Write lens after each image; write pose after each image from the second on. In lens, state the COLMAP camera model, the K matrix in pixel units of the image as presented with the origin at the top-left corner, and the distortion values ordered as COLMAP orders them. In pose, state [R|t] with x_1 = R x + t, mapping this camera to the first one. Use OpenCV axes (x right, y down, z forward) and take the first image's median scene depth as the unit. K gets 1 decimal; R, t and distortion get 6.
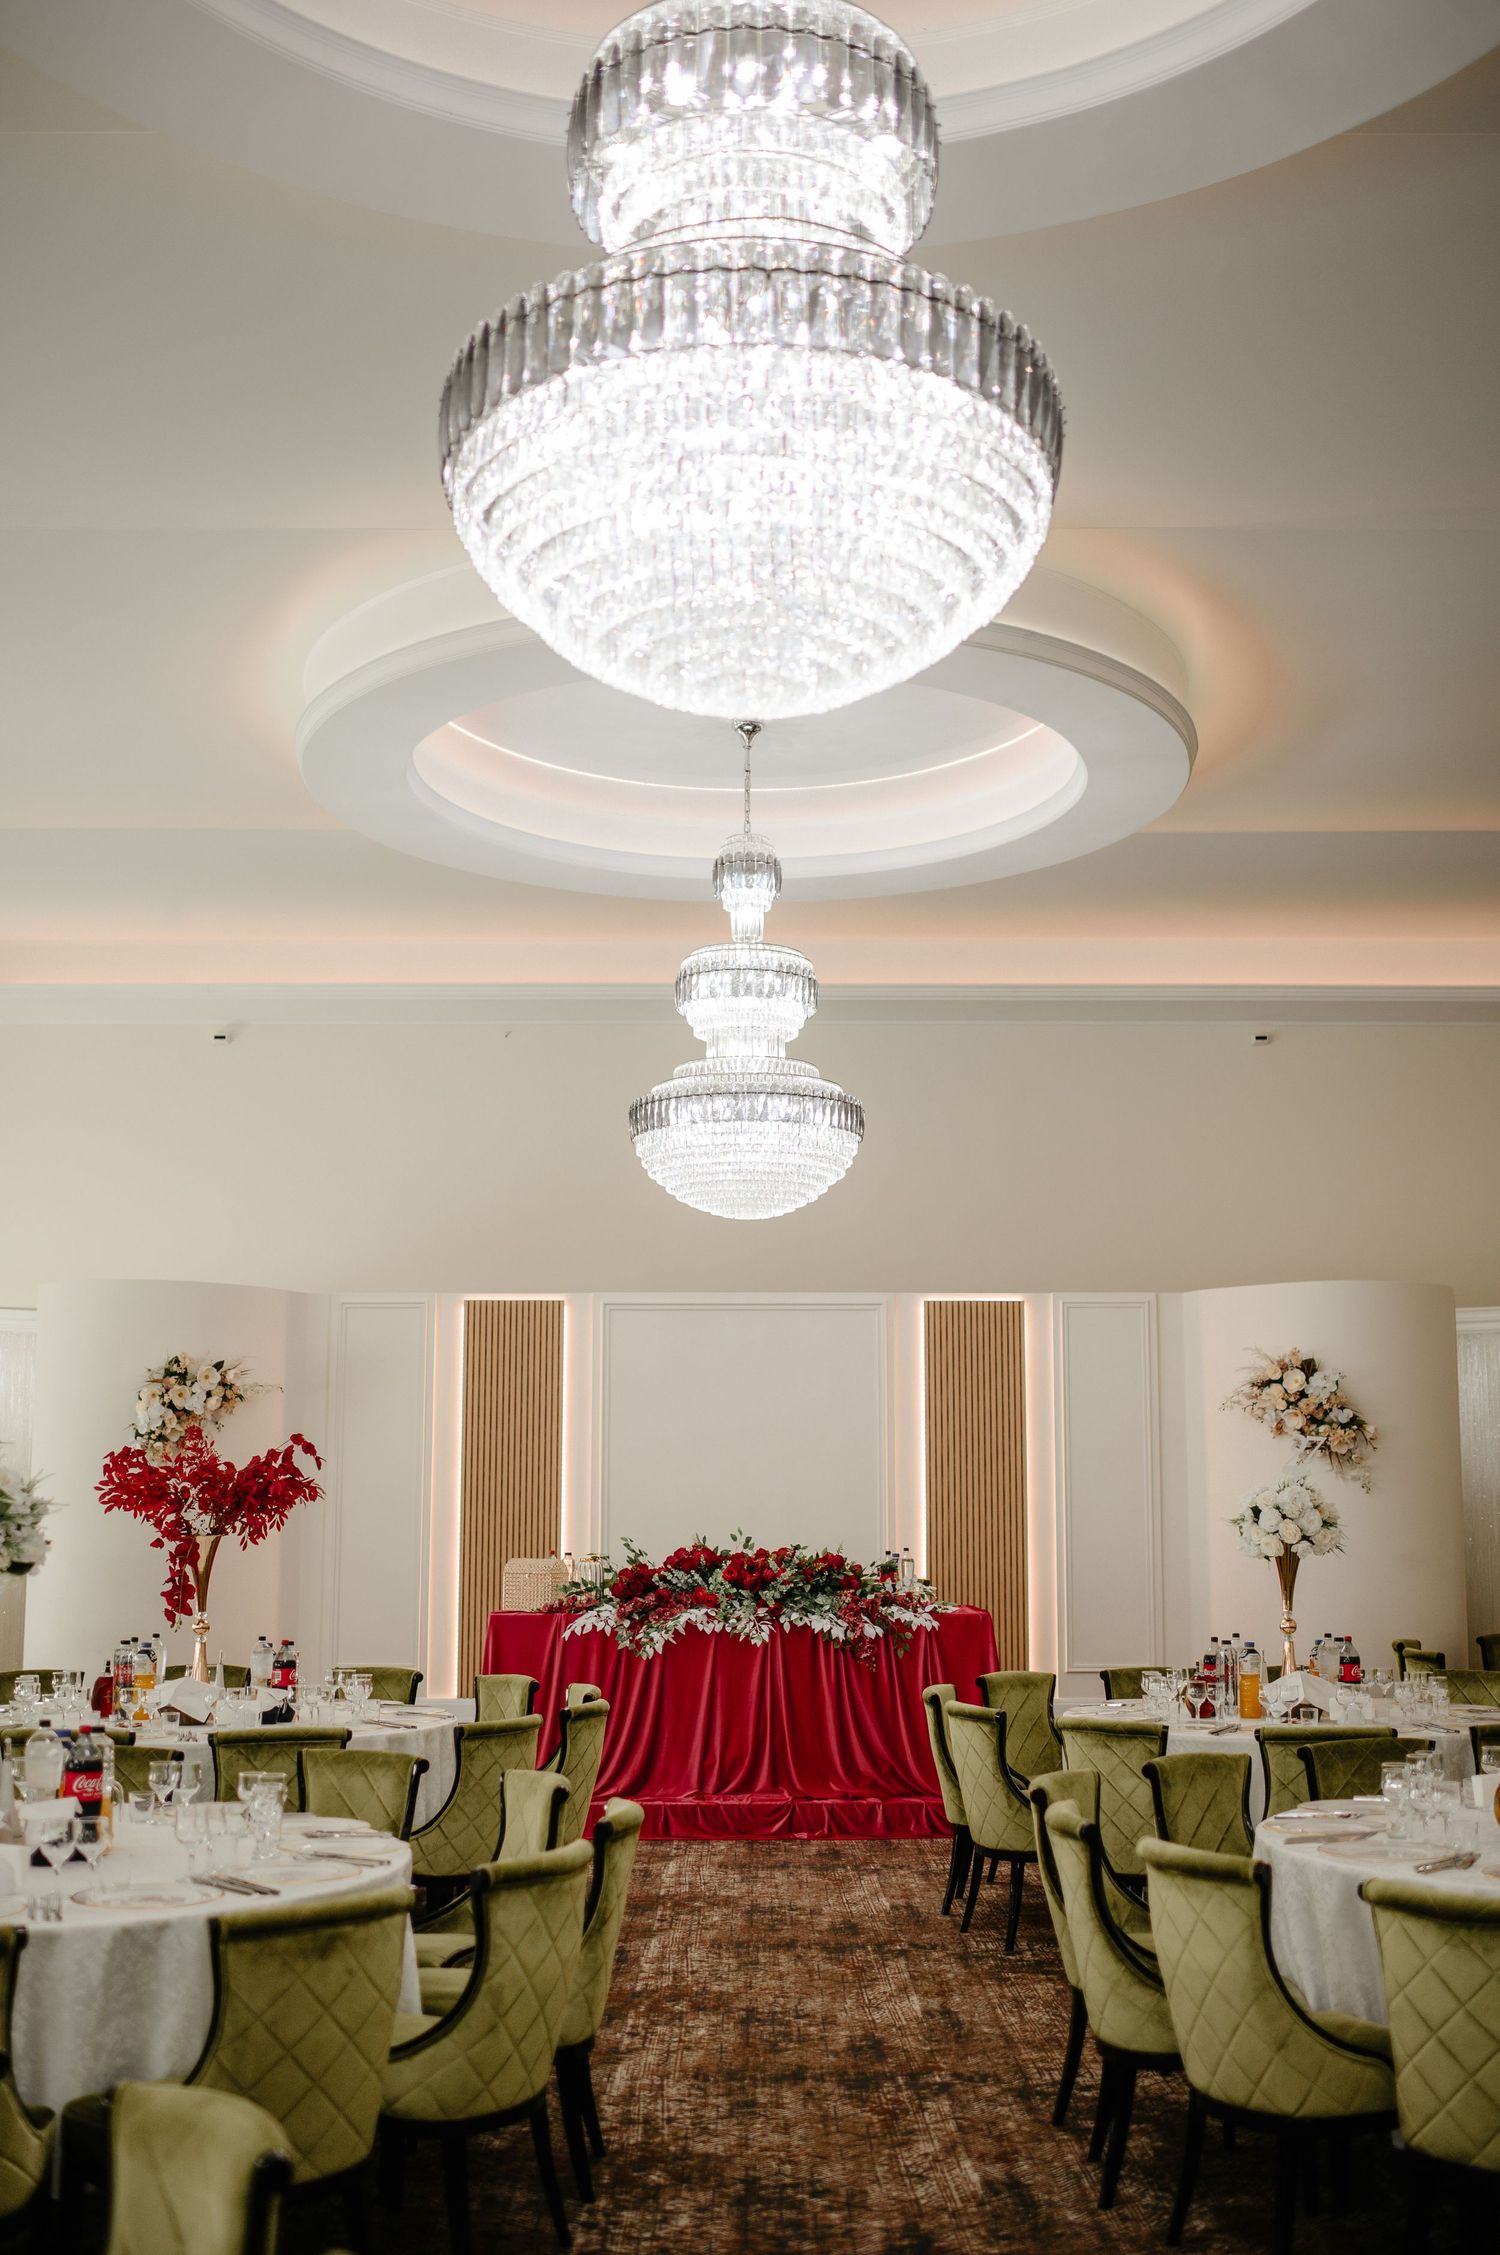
lens RADIAL K [[2270.5, 0, 750.0], [0, 2270.5, 1127.5], [0, 0, 1]] dist [-0.013892, -0.471860]
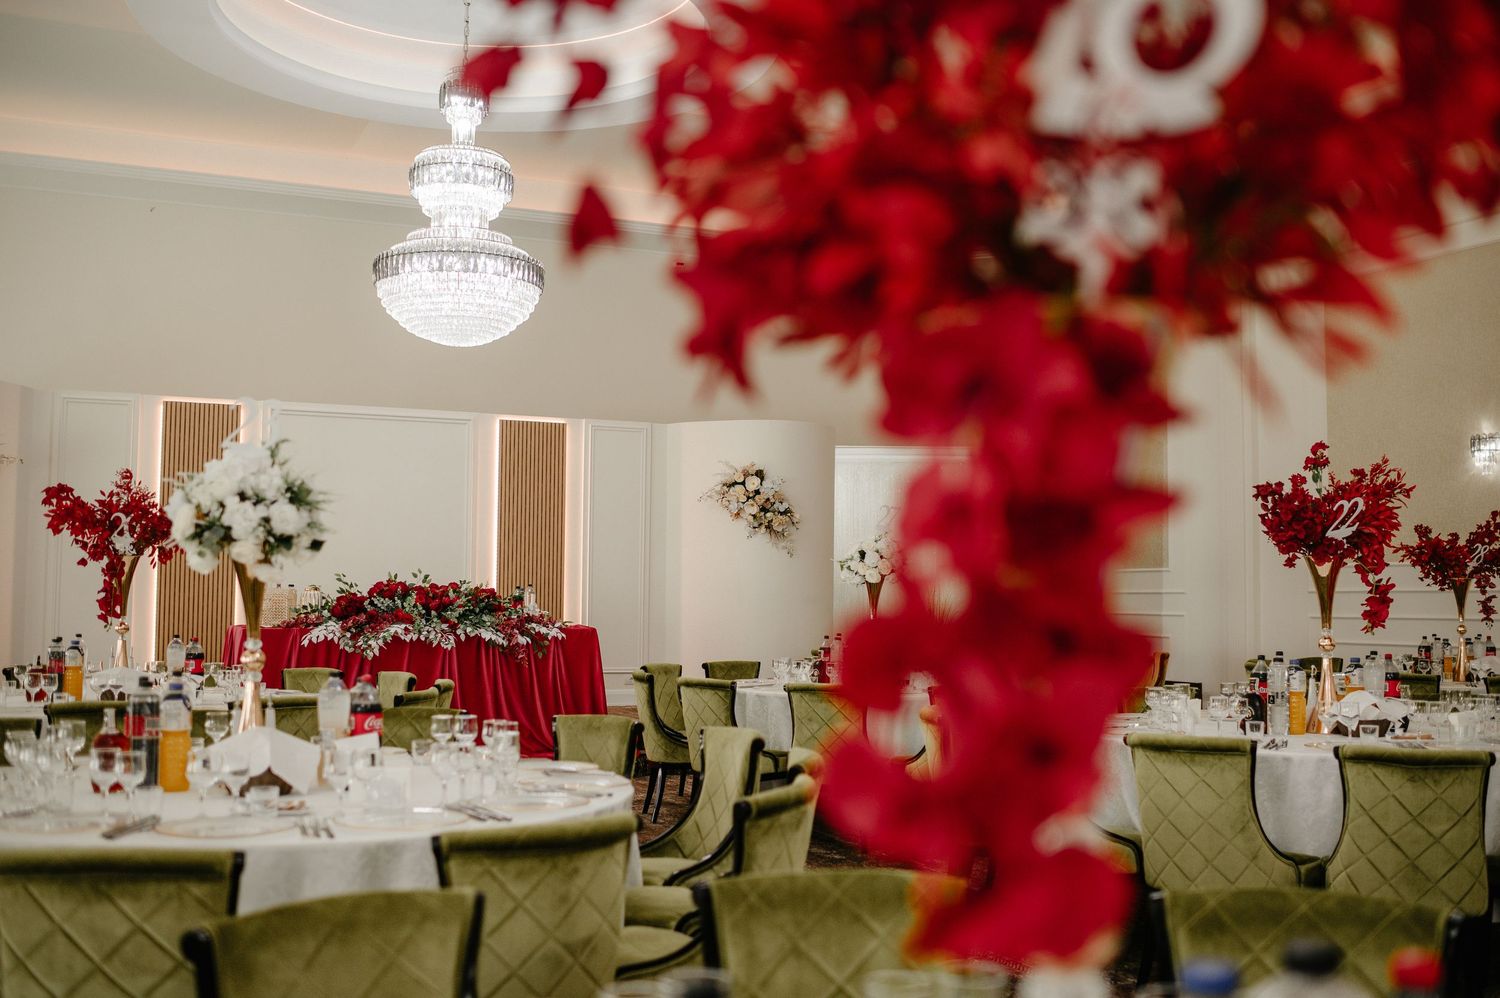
lens RADIAL K [[1475.3, 0, 750.0], [0, 1475.3, 499.0], [0, 0, 1]] dist [-0.202240, 0.122426]
pose [[0.899501, 0.035712, 0.435456, -0.221411], [-0.079349, 0.993432, 0.082437, 0.045249], [-0.429652, -0.108705, 0.896428, 0.115167]]
